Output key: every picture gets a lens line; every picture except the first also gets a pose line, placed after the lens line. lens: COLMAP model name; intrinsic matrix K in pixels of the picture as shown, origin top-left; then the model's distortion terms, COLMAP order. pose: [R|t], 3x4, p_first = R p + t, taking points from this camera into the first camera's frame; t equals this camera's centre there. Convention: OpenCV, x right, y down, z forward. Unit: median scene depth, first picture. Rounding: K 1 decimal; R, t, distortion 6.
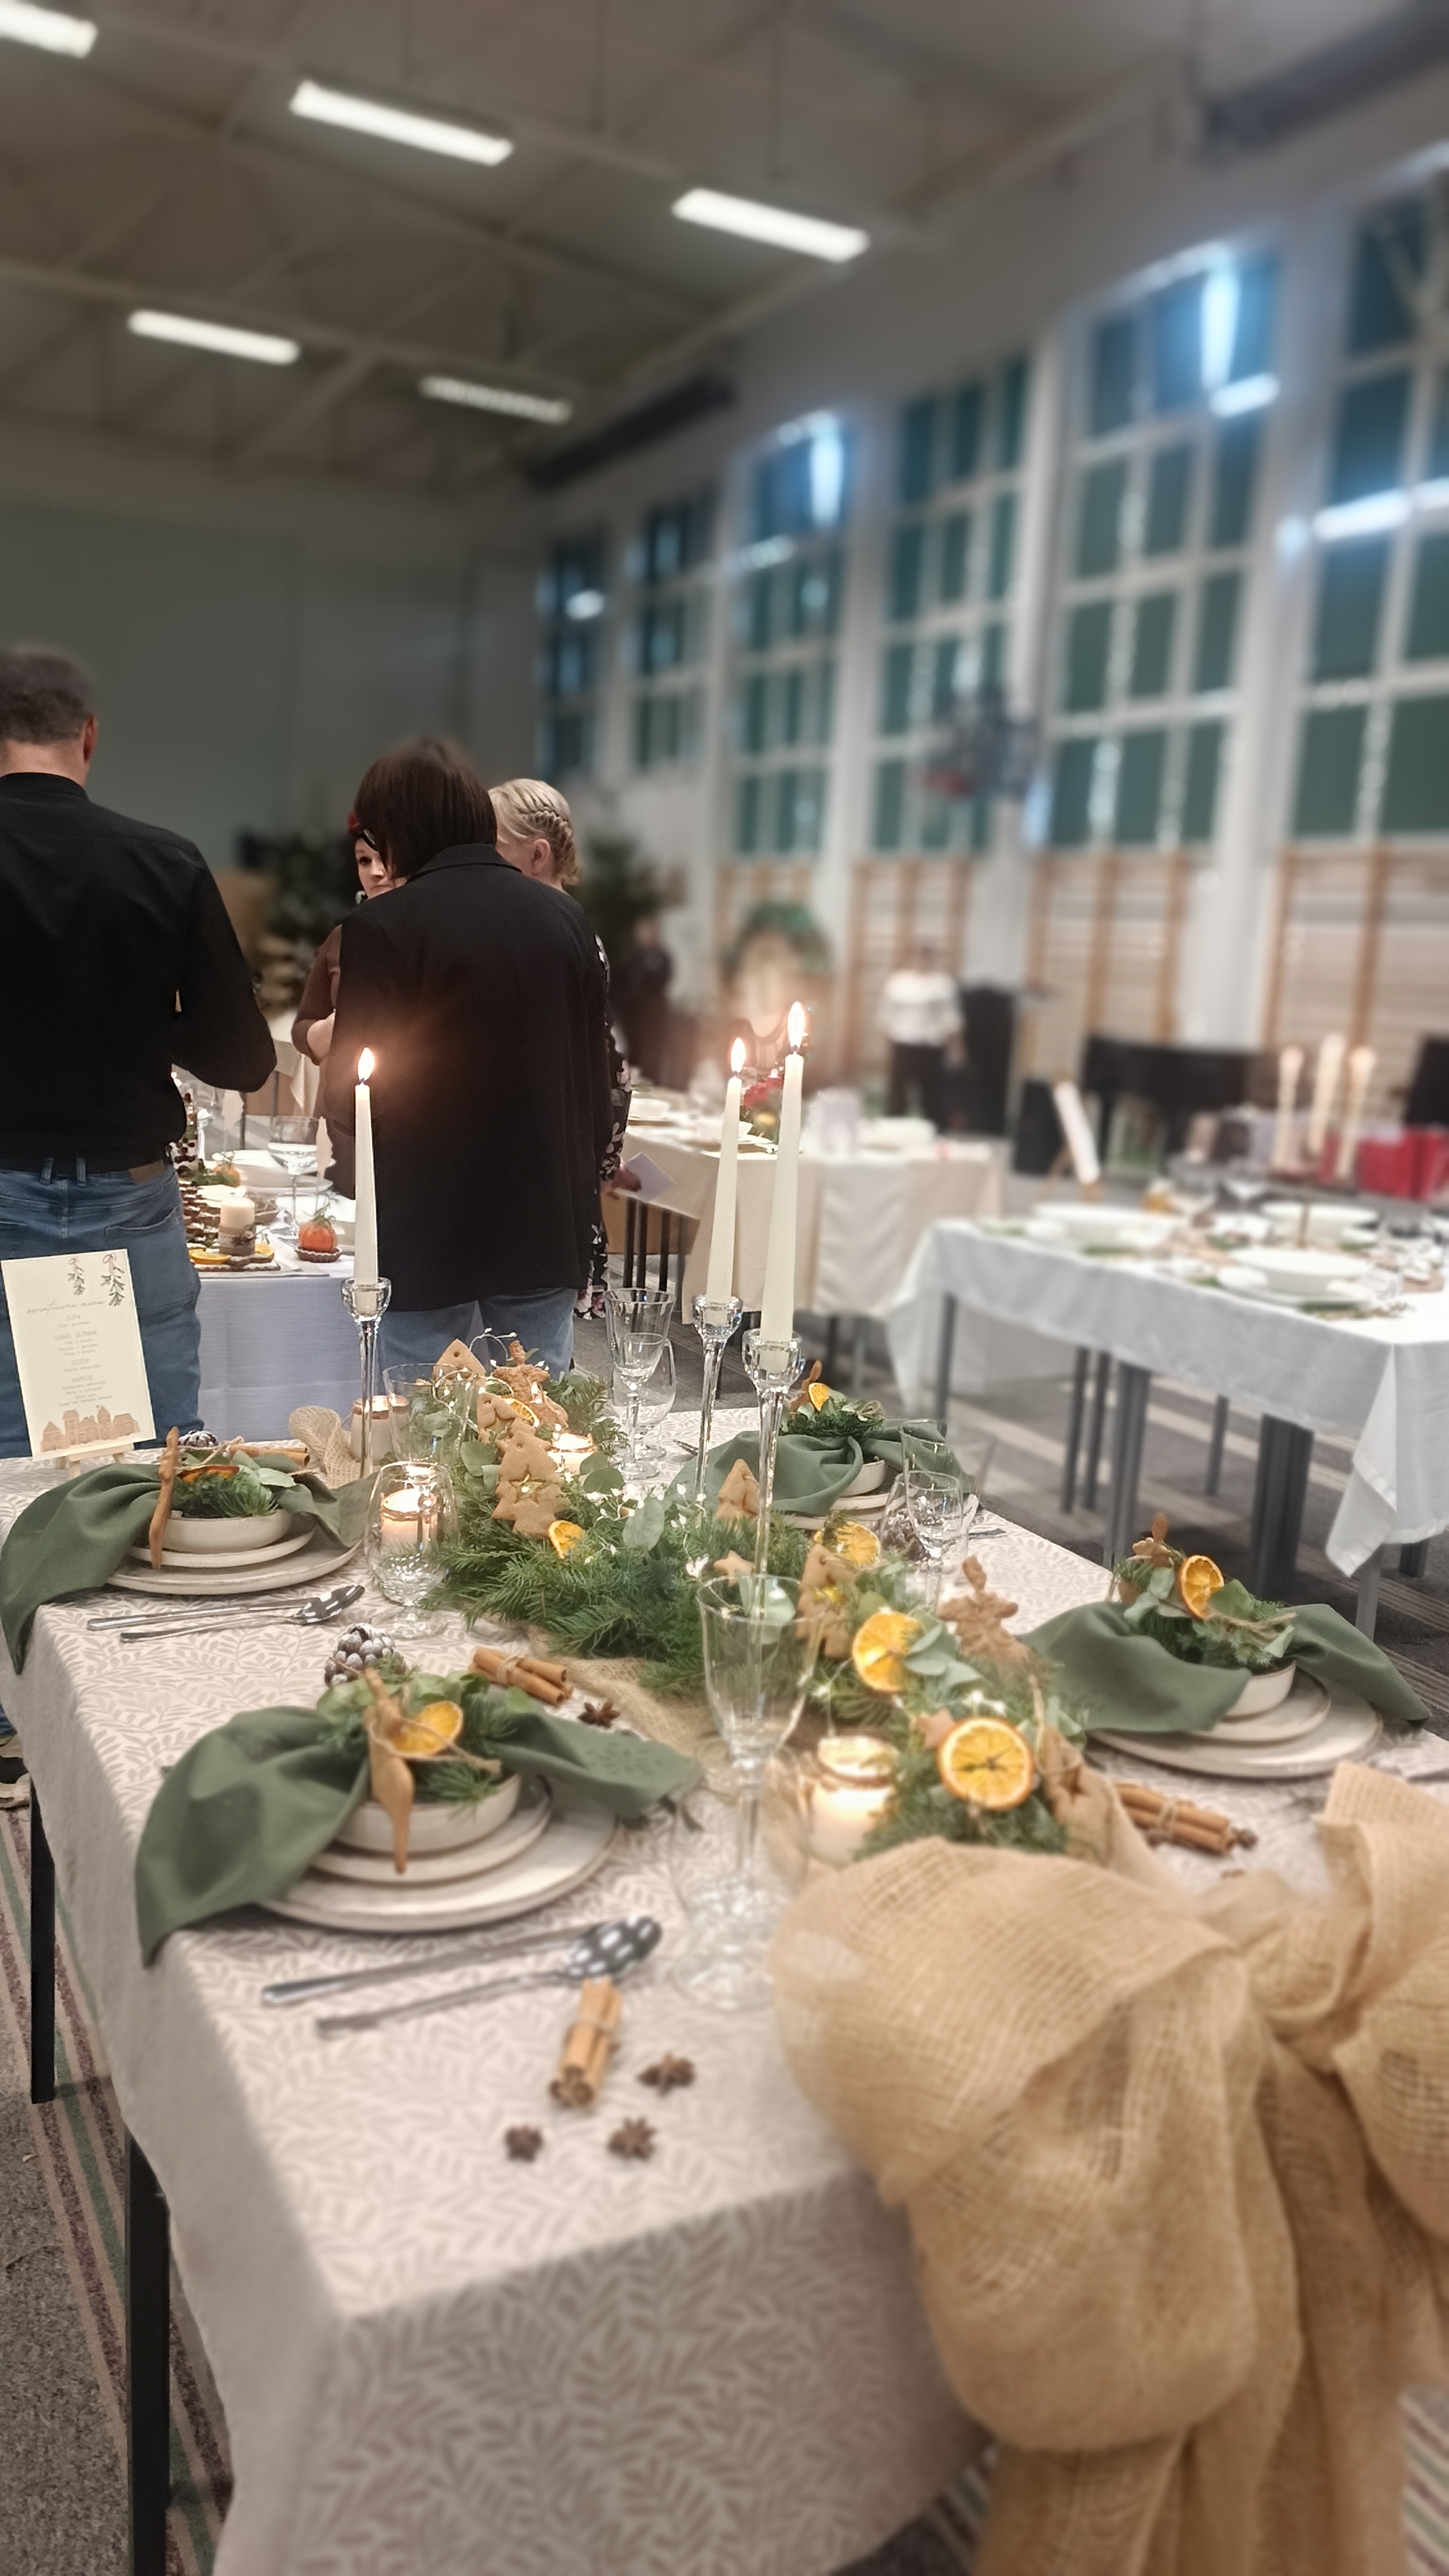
lens RADIAL K [[1868.1, 0, 729.8], [0, 1868.1, 1304.2], [0, 0, 1]] dist [0.029568, -0.033996]
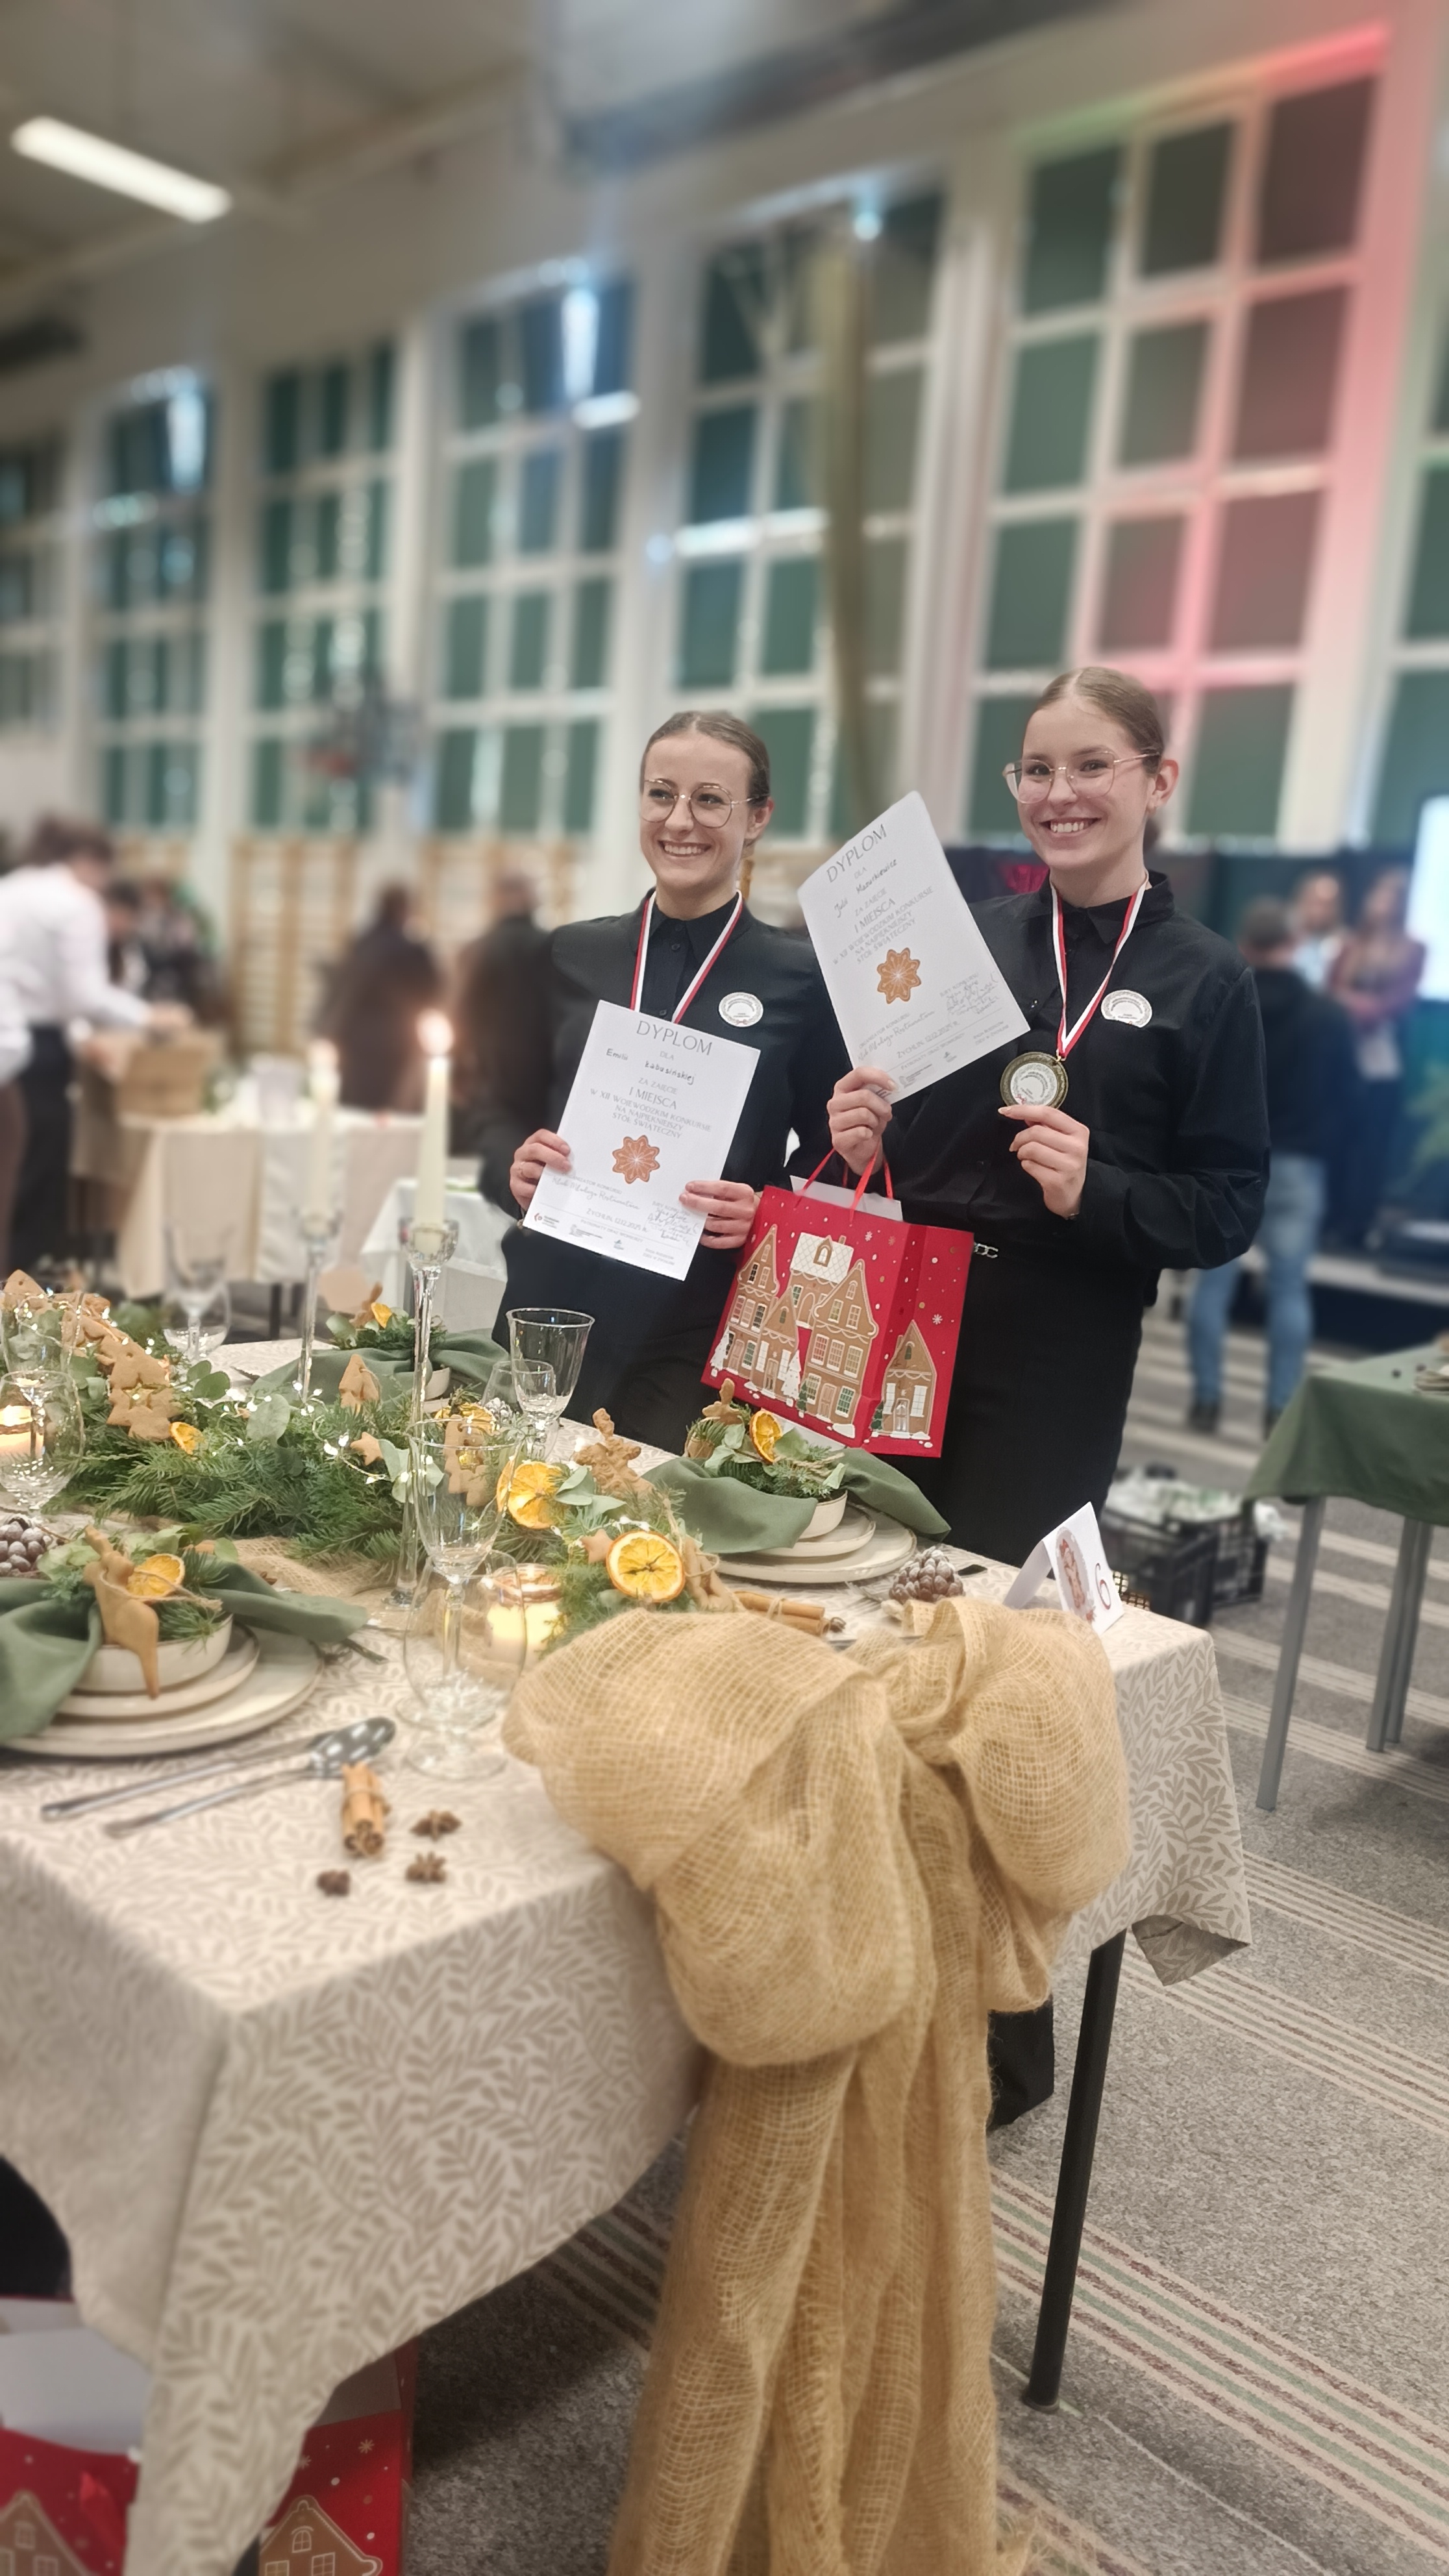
lens RADIAL K [[1868.1, 0, 721.2], [0, 1868.1, 1312.1], [0, 0, 1]] dist [0.029568, -0.033996]
pose [[0.946128, -0.036550, 0.321723, -0.156559], [0.033731, 0.999328, 0.014334, 0.055671], [-0.322031, -0.002710, 0.946725, -0.109300]]
